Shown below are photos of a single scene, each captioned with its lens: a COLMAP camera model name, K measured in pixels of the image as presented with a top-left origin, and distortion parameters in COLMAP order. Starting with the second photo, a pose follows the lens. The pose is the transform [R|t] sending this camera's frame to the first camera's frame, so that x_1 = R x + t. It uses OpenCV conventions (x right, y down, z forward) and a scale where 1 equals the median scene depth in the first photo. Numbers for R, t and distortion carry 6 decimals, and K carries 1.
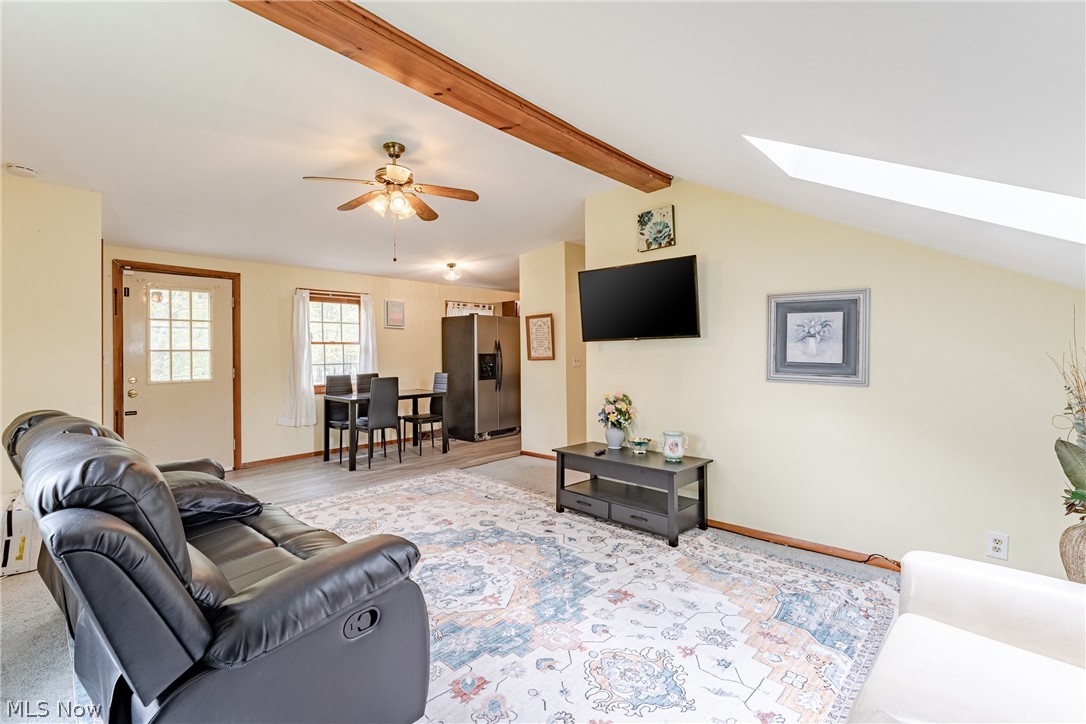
lens RADIAL K [[484.8, 0, 544.3], [0, 484.8, 356.0], [0, 0, 1]] dist [0.000128, -0.000091]
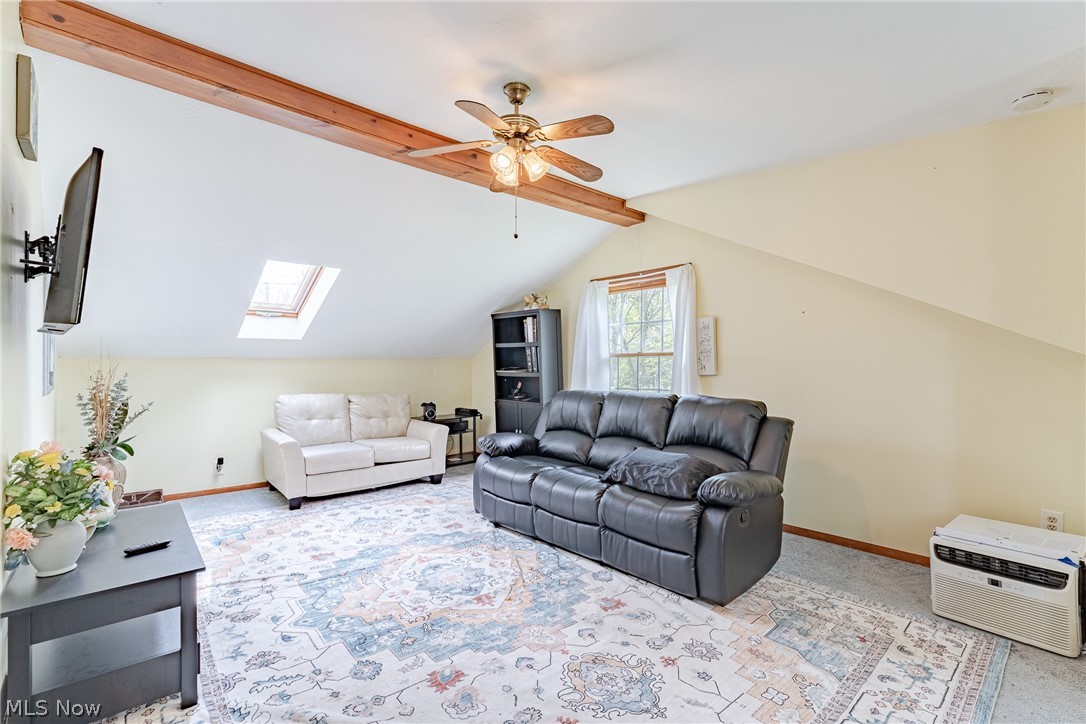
lens RADIAL K [[491.6, 0, 543.0], [0, 491.6, 362.0], [0, 0, 1]] dist [0.000769, -0.000225]
pose [[-0.995407, 0.005213, 0.095592, -0.392962], [0.005008, 0.999985, -0.002385, 0.004003], [-0.095603, -0.001895, -0.995418, 1.632399]]
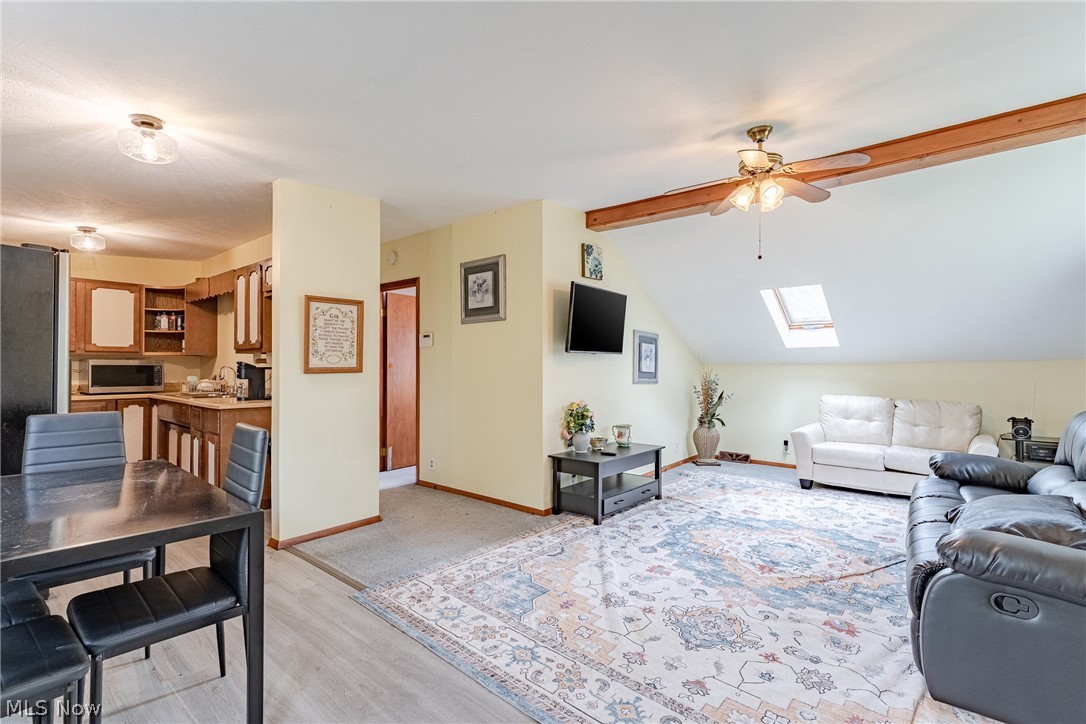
lens RADIAL K [[491.6, 0, 543.0], [0, 491.6, 362.0], [0, 0, 1]] dist [0.000769, -0.000225]
pose [[-0.055145, 0.018547, 0.998306, -1.101736], [0.000753, 0.999828, -0.018534, 0.011423], [-0.998478, -0.000270, -0.055149, 1.332403]]
